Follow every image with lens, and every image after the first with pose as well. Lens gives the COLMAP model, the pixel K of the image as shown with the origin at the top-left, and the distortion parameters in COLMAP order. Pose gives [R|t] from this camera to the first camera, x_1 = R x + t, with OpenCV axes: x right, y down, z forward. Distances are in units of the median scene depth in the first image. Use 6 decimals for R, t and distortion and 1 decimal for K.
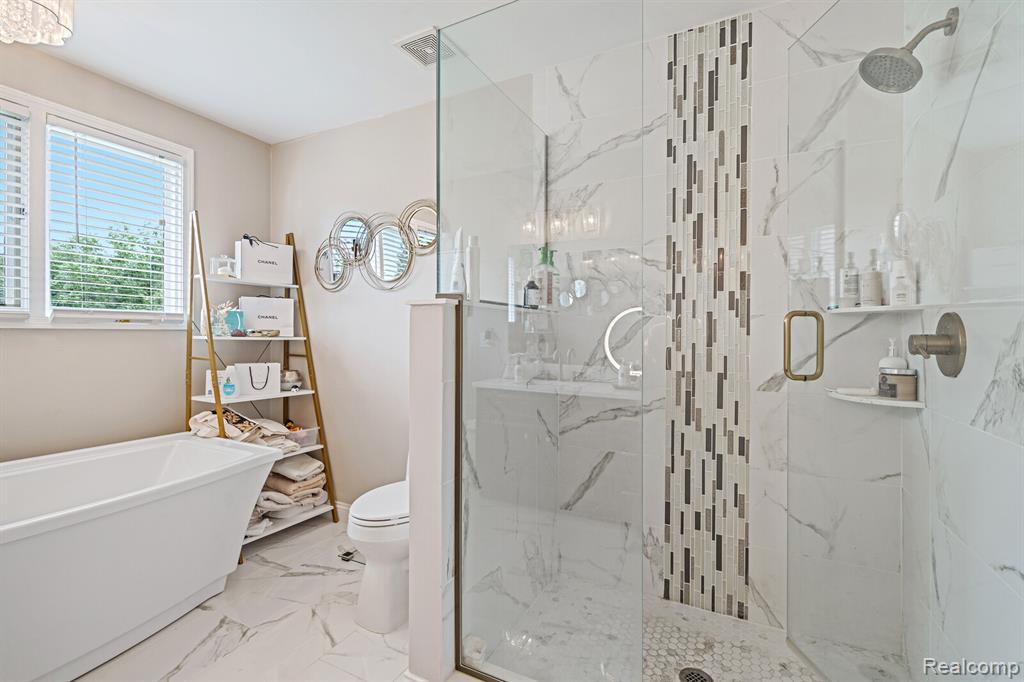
lens RADIAL K [[456.2, 0, 510.8], [0, 456.2, 335.5], [0, 0, 1]] dist [-0.003909, 0.002529]
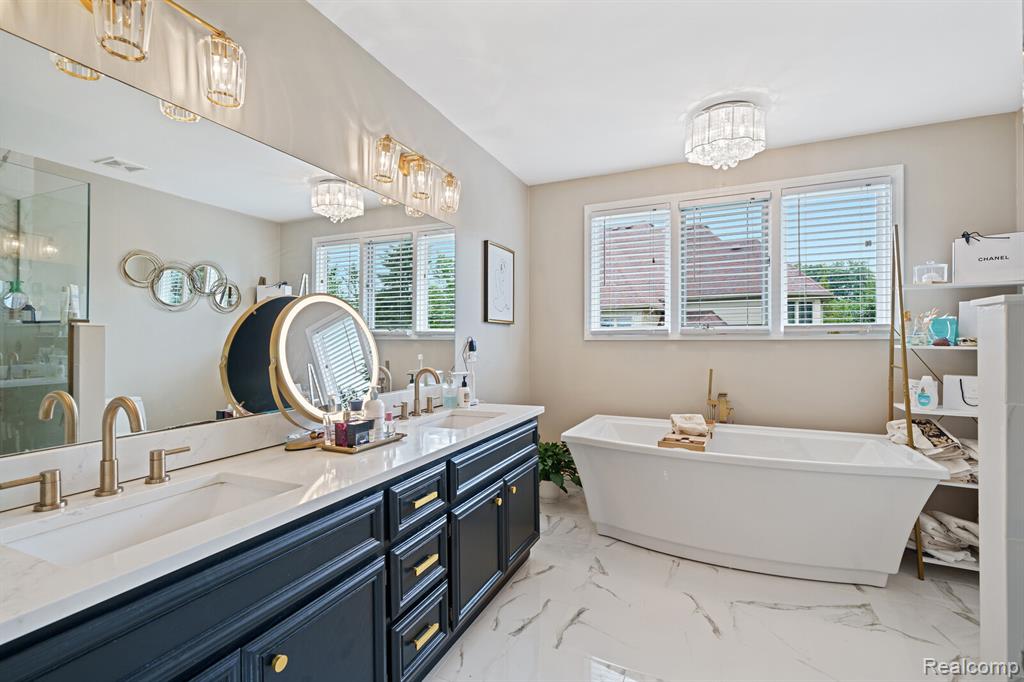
lens RADIAL K [[456.2, 0, 506.5], [0, 456.2, 344.8], [0, 0, 1]] dist [-0.003909, 0.002529]
pose [[0.032380, -0.002321, -0.999473, 0.302428], [-0.001478, 0.999996, -0.002370, 0.003736], [0.999475, 0.001554, 0.032377, 0.073045]]
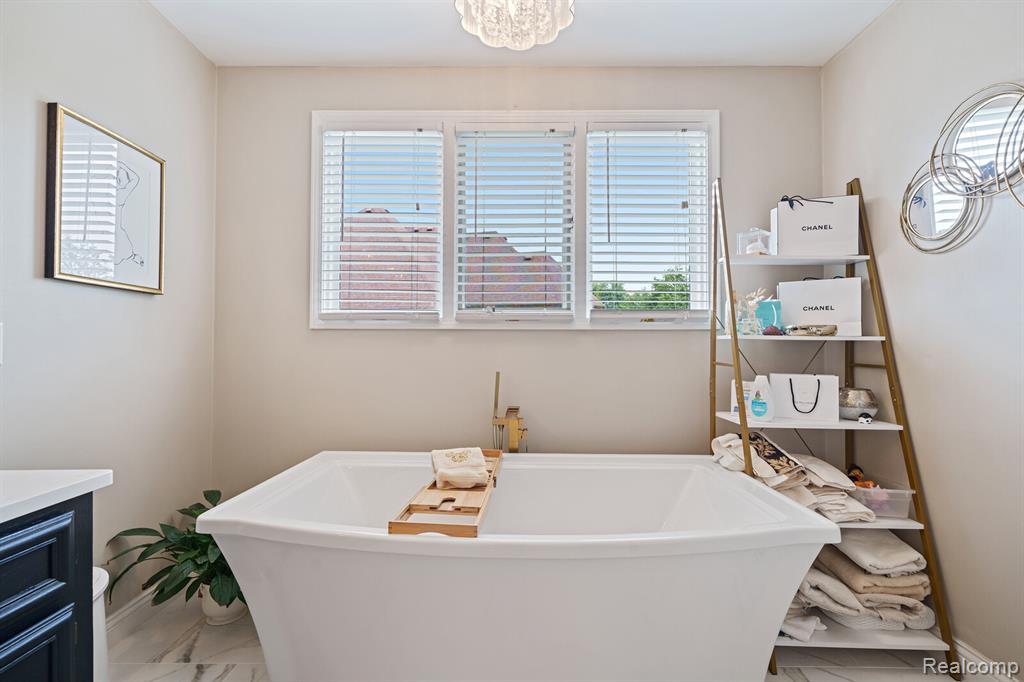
lens RADIAL K [[456.2, 0, 508.9], [0, 456.2, 342.3], [0, 0, 1]] dist [-0.003909, 0.002529]
pose [[0.440849, -0.017989, -0.897401, -0.136226], [-0.002517, 0.999770, -0.021277, 0.028667], [0.897578, 0.011639, 0.440703, 0.306727]]
